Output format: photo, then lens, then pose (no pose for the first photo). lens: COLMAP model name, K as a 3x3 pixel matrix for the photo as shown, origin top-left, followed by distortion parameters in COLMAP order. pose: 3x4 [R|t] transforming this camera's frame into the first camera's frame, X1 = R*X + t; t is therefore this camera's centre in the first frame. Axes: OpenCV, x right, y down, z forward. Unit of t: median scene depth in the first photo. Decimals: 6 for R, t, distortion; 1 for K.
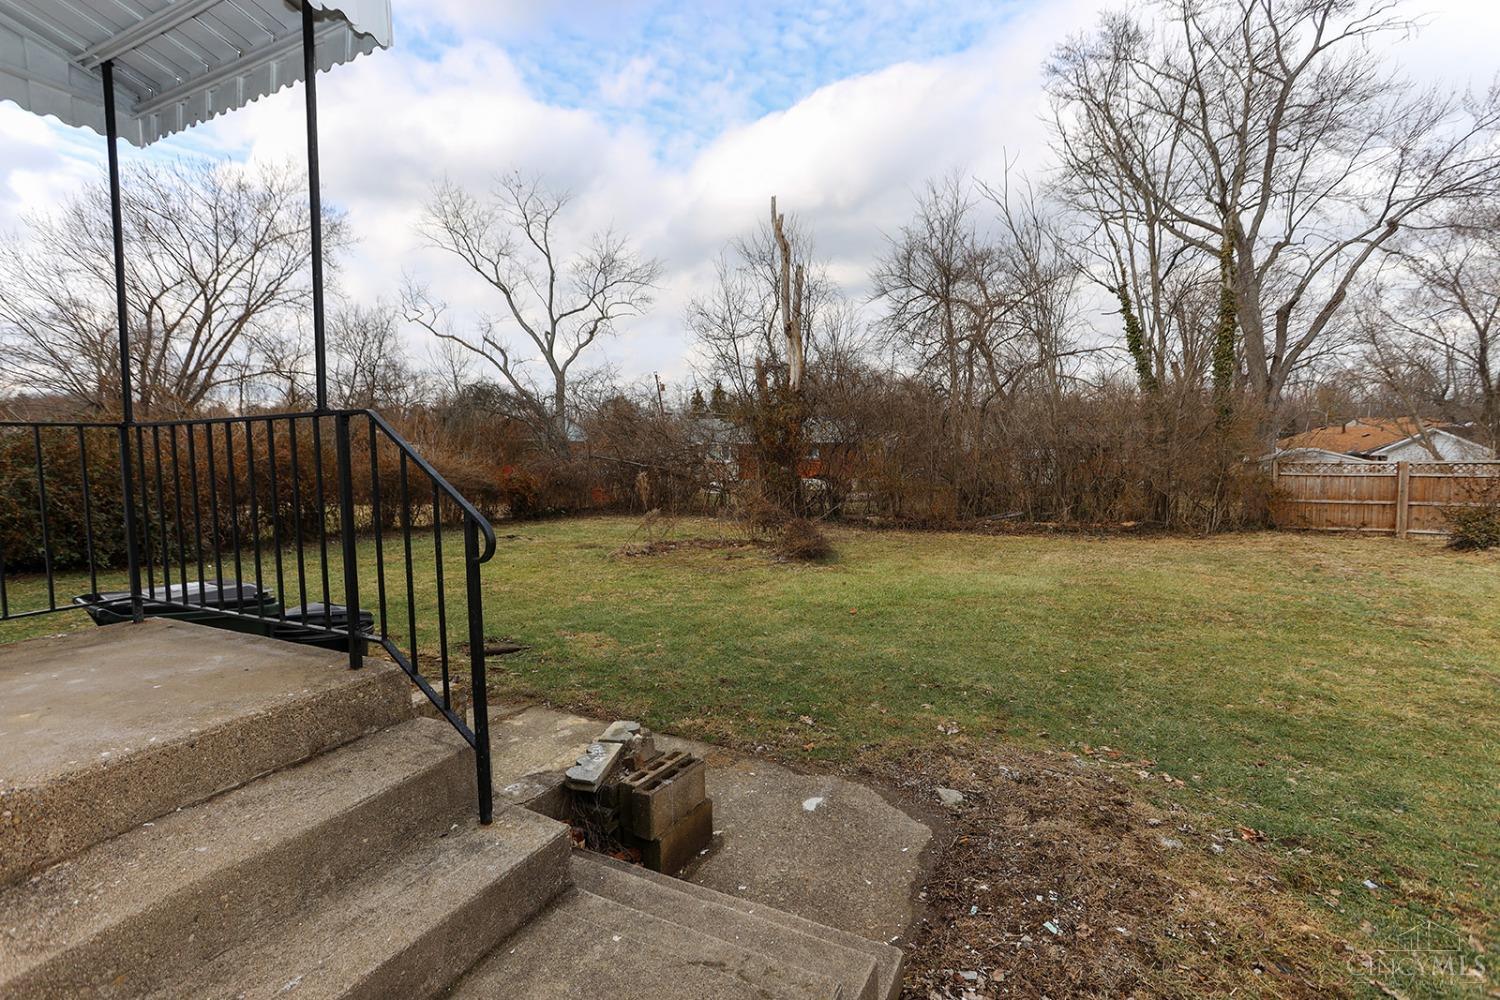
lens RADIAL K [[701.4, 0, 750.0], [0, 701.4, 500.0], [0, 0, 1]] dist [-0.016326, 0.001044]
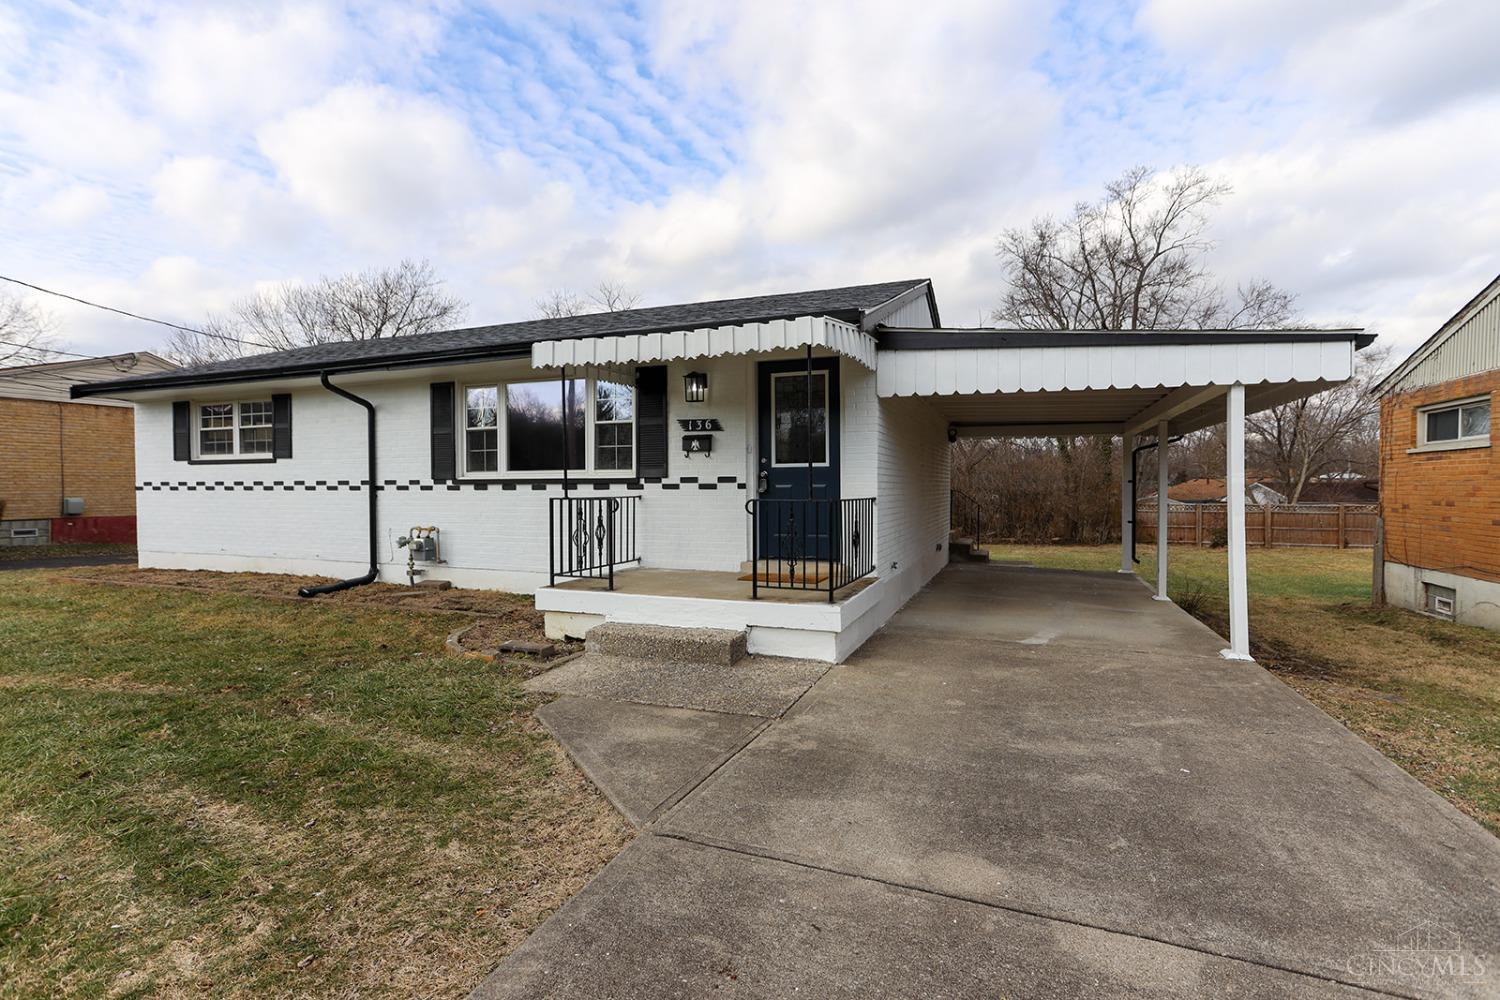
lens RADIAL K [[701.4, 0, 750.0], [0, 701.4, 500.0], [0, 0, 1]] dist [-0.016326, 0.001044]
pose [[0.994948, 0.011474, 0.099734, -0.375938], [-0.005173, 0.997987, -0.063209, 0.050800], [-0.100259, 0.062374, 0.993004, -0.633789]]
